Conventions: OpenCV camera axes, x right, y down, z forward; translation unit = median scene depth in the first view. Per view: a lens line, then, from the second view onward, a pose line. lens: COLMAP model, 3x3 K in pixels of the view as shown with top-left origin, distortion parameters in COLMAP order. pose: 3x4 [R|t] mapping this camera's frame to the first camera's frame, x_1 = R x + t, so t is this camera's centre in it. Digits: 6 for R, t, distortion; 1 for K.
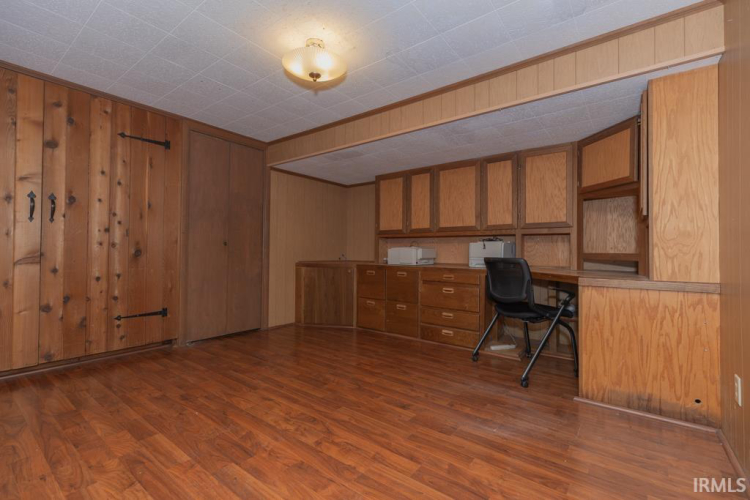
lens RADIAL K [[335.3, 0, 374.9], [0, 335.3, 249.7], [0, 0, 1]] dist [0.008136, 0.000488]
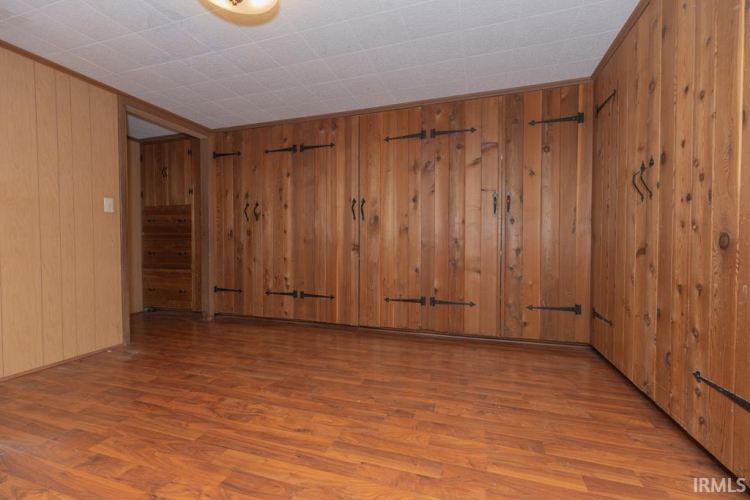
lens RADIAL K [[335.3, 0, 373.1], [0, 335.3, 250.4], [0, 0, 1]] dist [0.008136, 0.000488]
pose [[-0.943693, 0.002295, -0.330815, -0.239236], [-0.000274, 0.999970, 0.007718, 0.027797], [0.330822, 0.007374, -0.943664, 1.957819]]
